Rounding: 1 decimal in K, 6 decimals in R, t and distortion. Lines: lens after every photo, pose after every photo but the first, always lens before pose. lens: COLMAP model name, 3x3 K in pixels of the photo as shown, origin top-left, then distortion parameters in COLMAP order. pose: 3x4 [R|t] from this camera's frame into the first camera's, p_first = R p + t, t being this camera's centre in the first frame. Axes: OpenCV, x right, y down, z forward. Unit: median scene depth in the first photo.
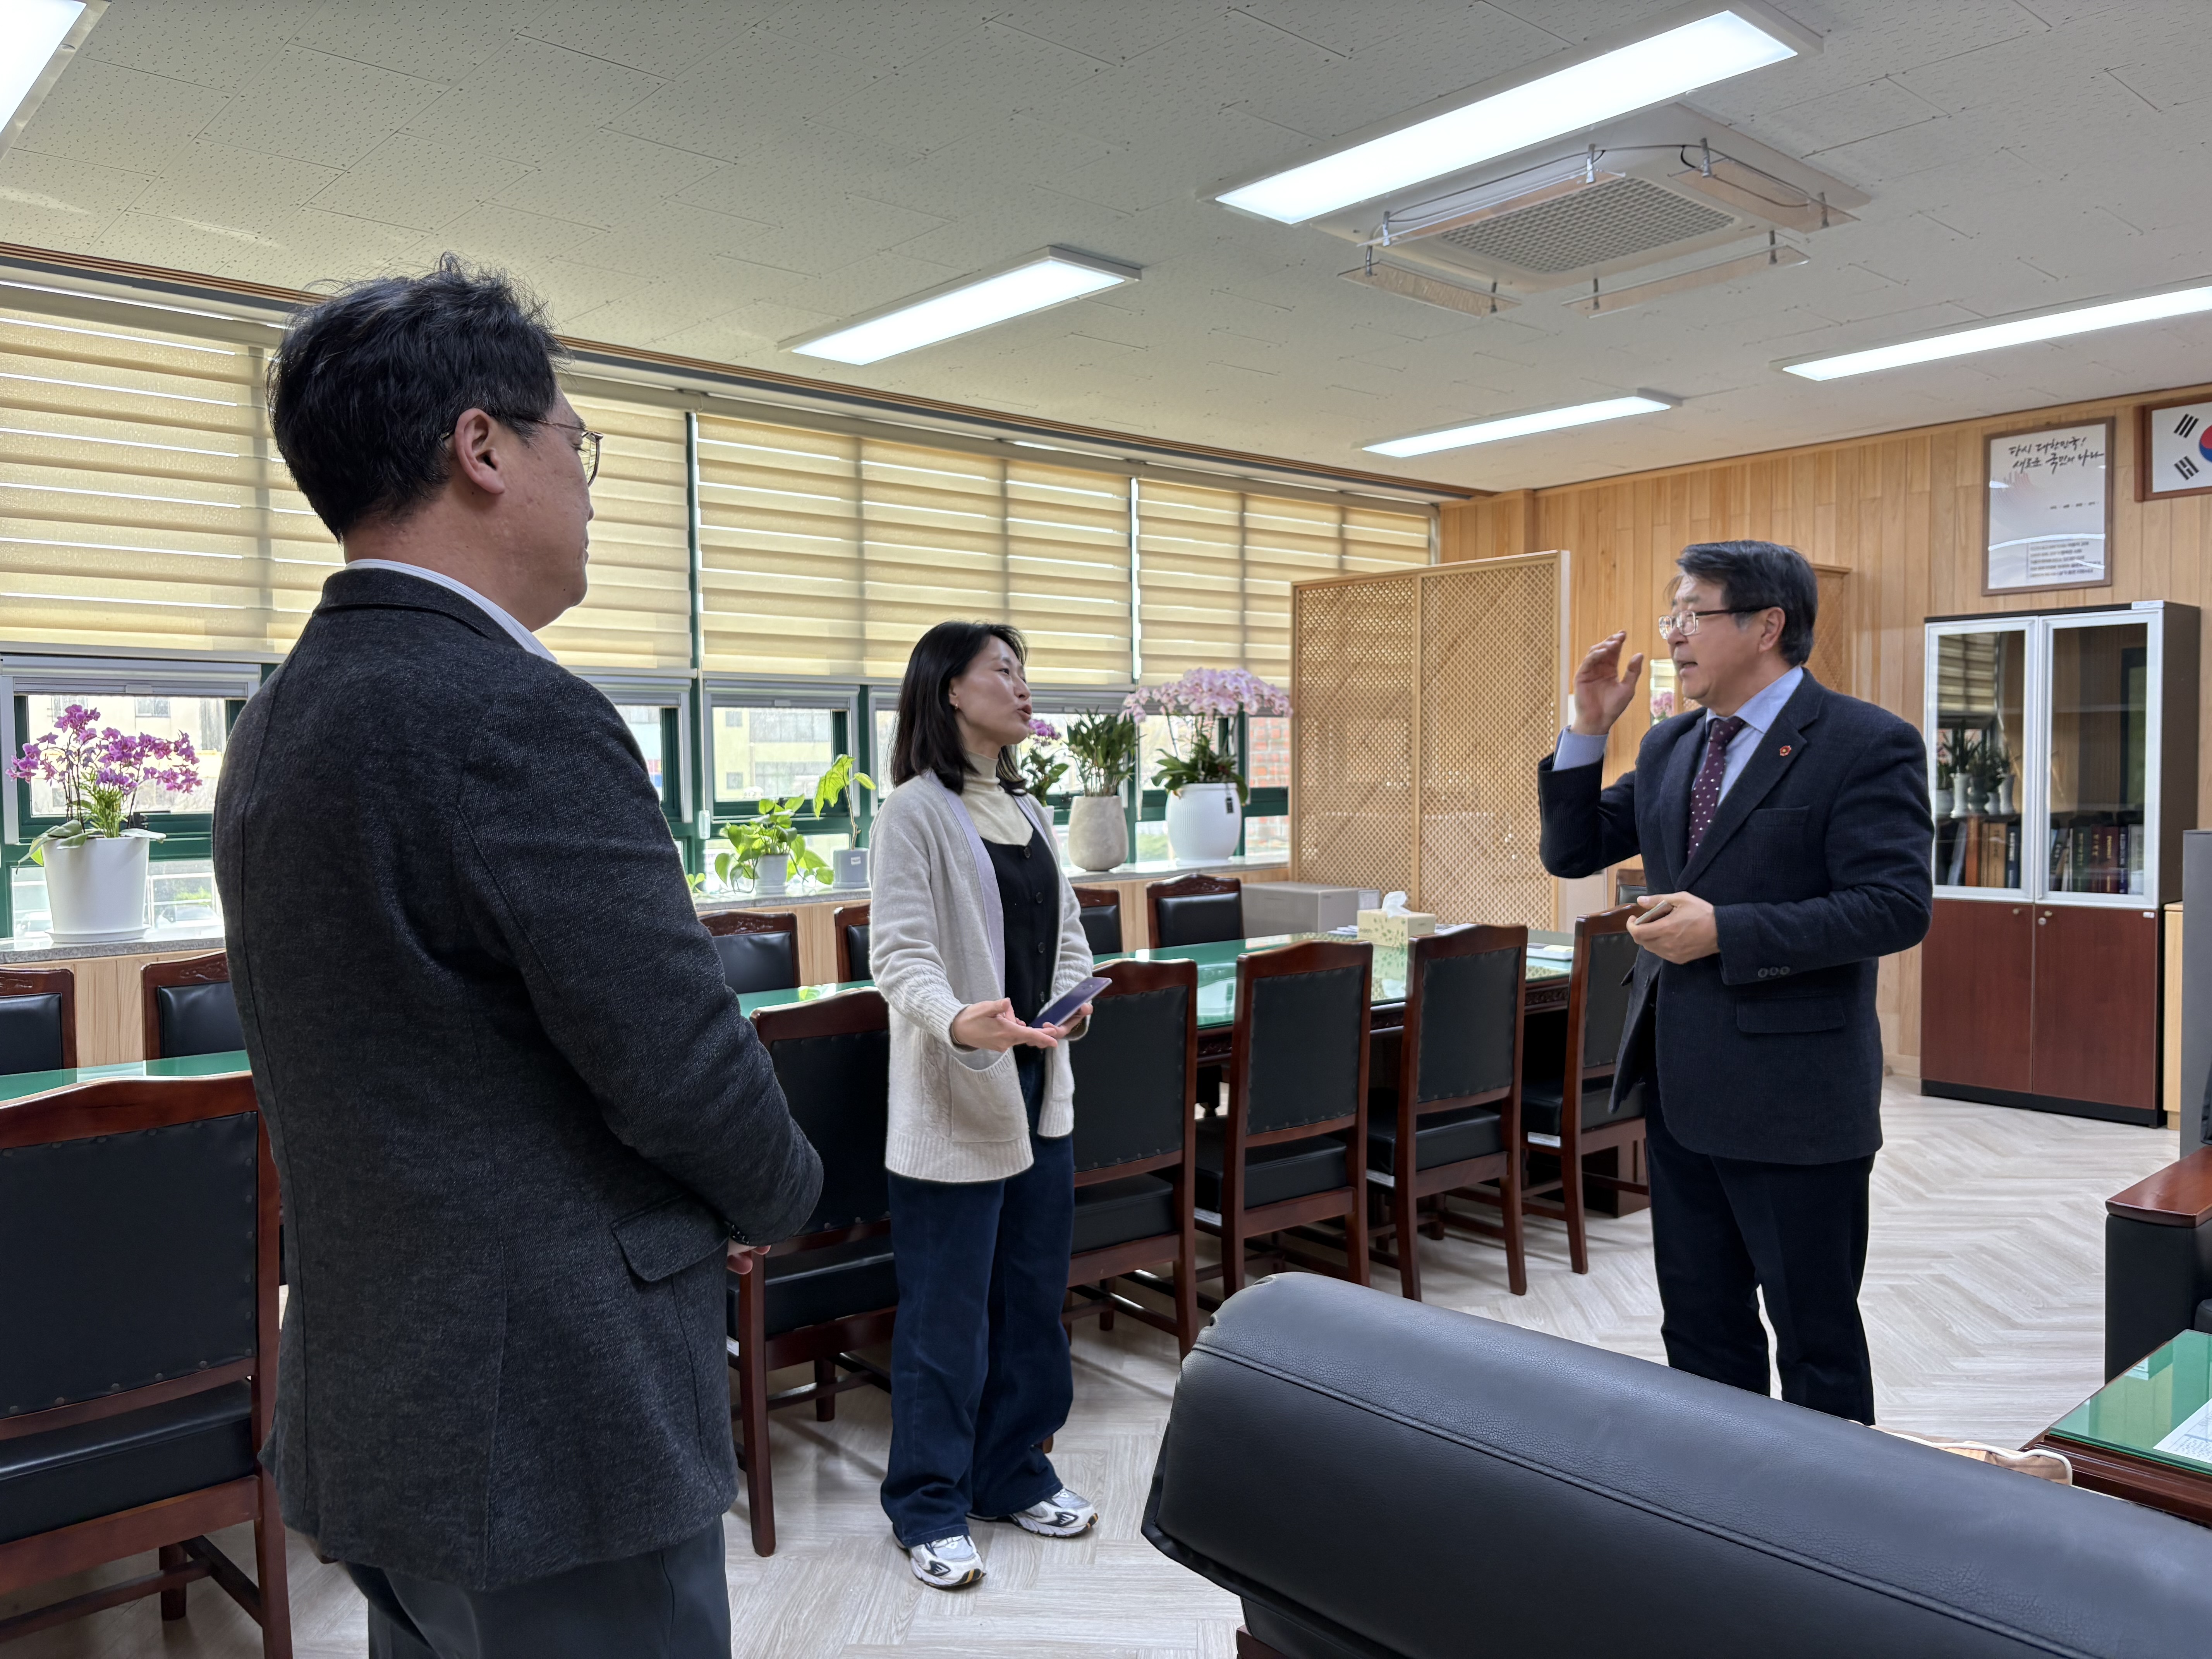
lens RADIAL K [[1667.8, 0, 1110.2], [0, 1667.8, 776.4], [0, 0, 1]] dist [-0.000874, -0.168625]
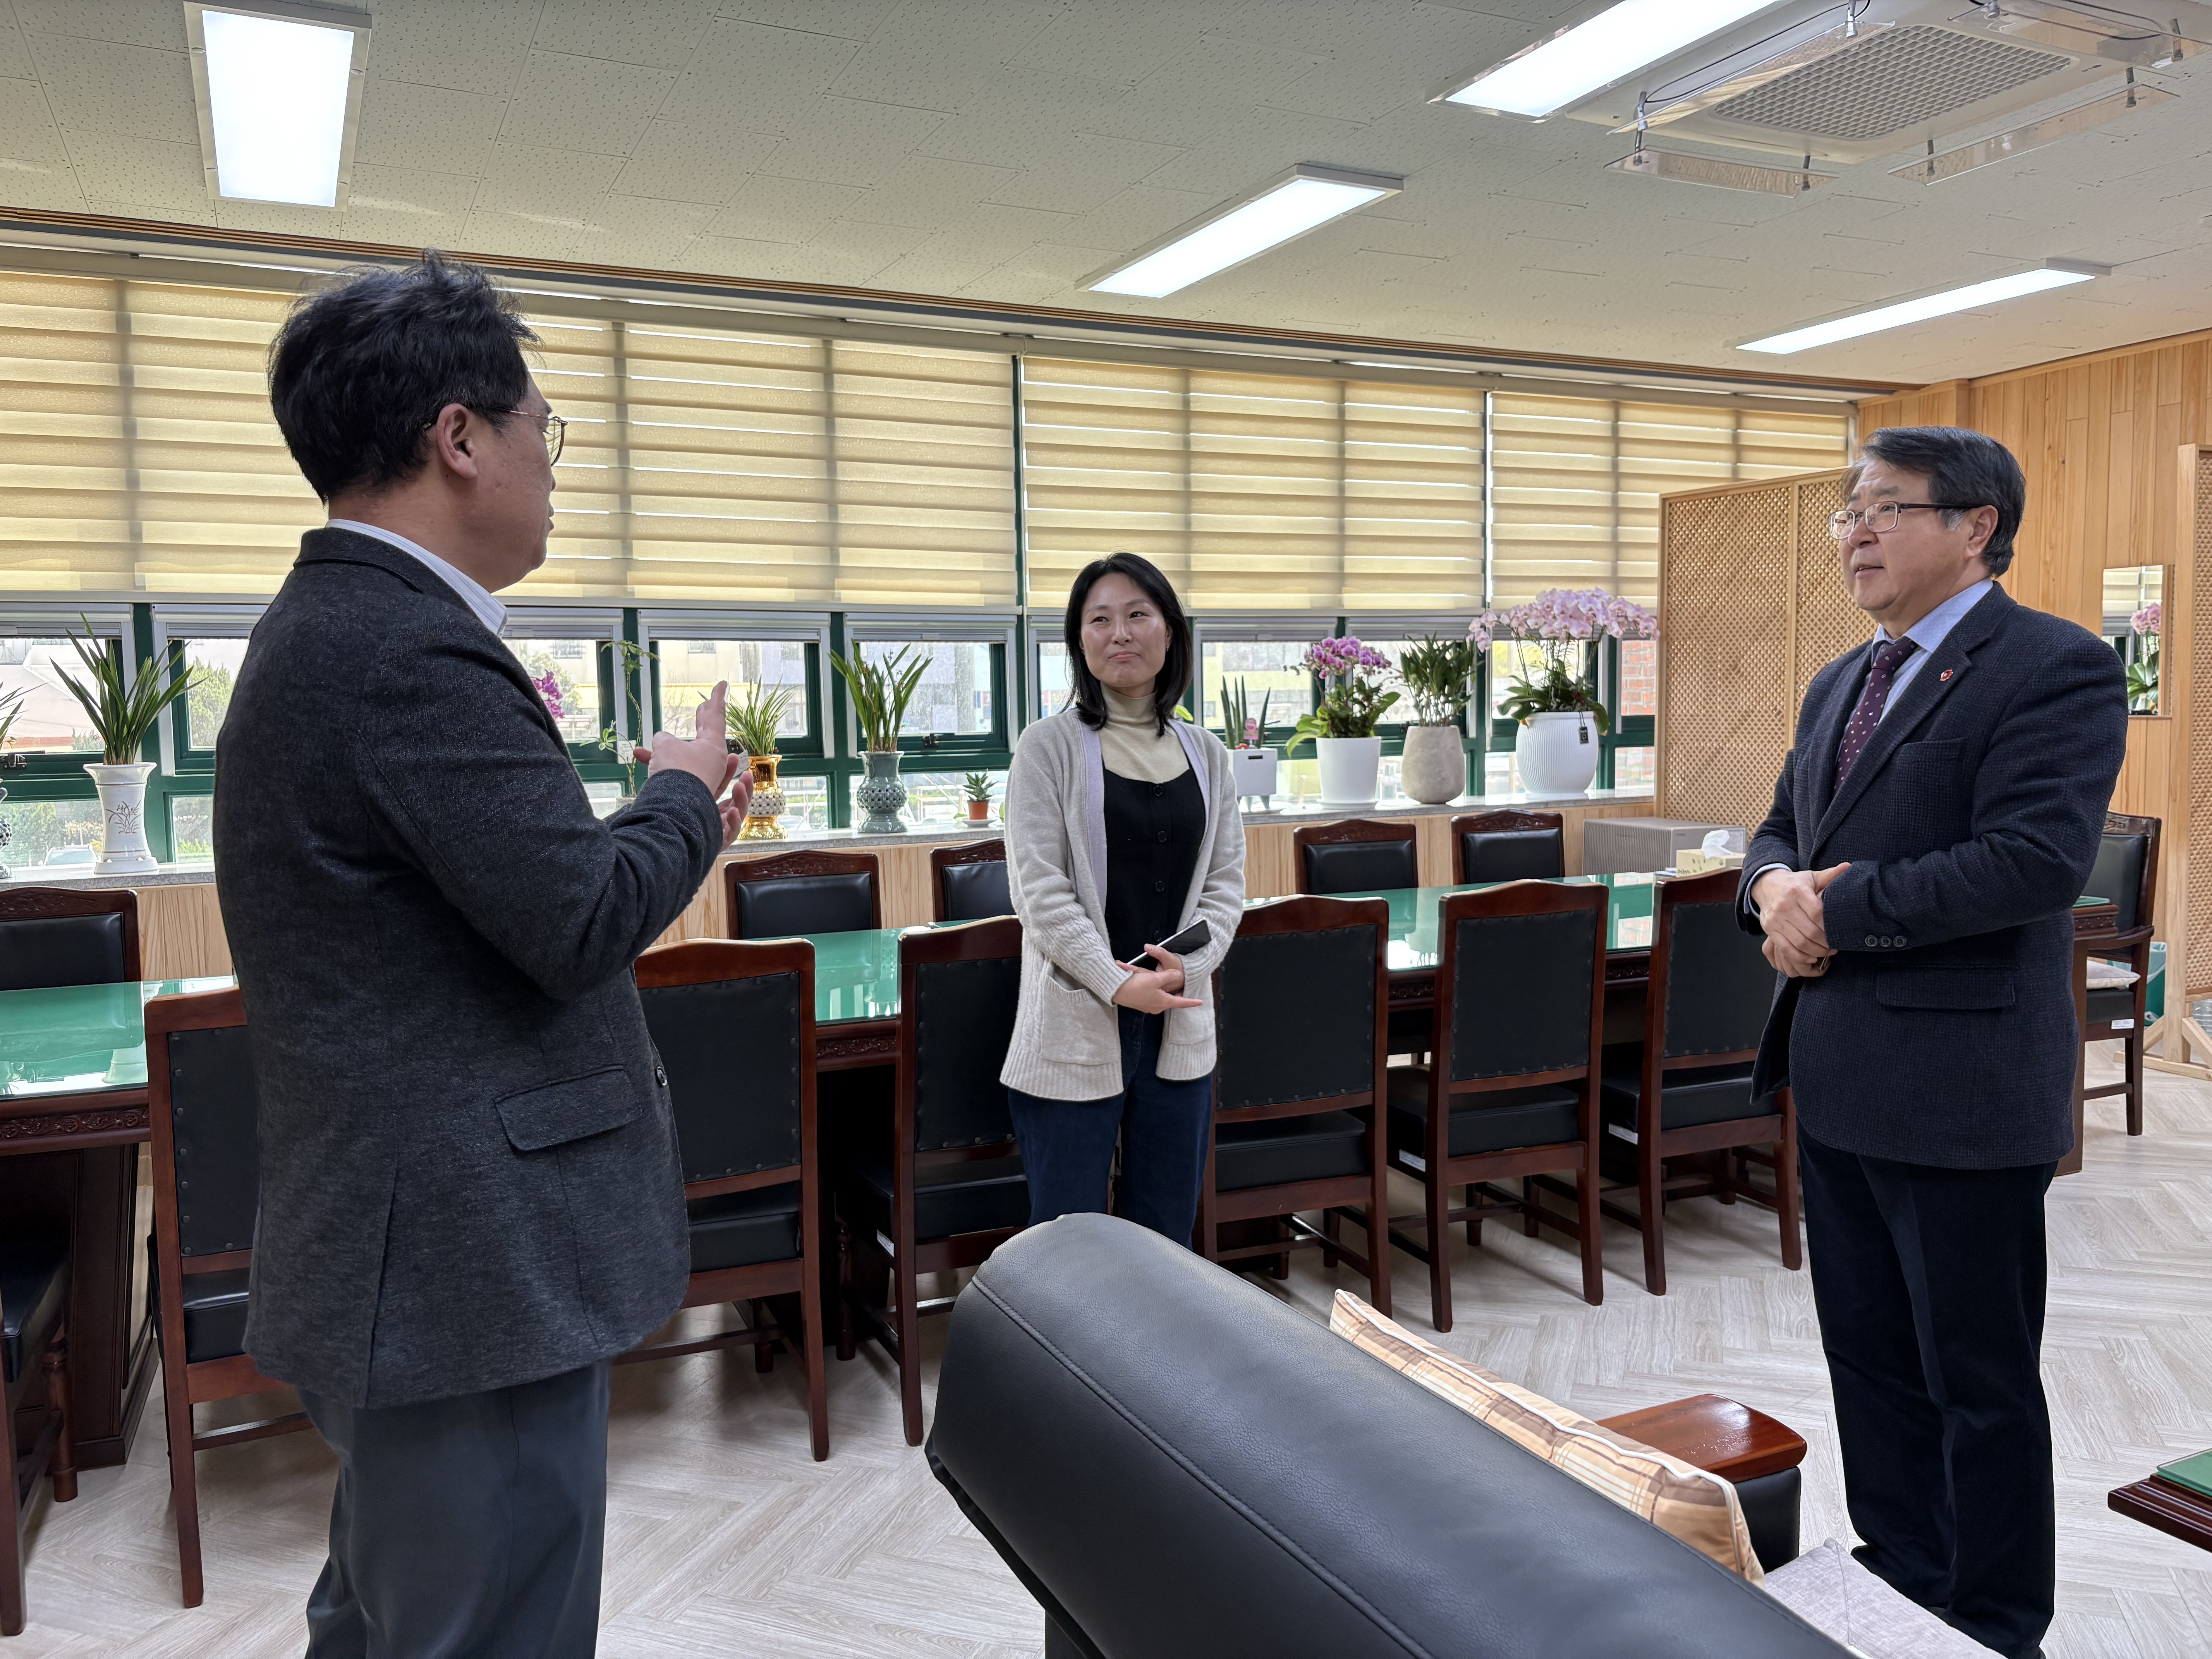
lens RADIAL K [[1701.1, 0, 1105.3], [0, 1701.1, 741.0], [0, 0, 1]] dist [-0.063117, -0.003616]
pose [[0.948086, 0.002315, -0.318005, 0.125293], [0.004478, 0.999777, 0.020628, -0.000325], [0.317982, -0.020981, 0.947865, 0.010836]]
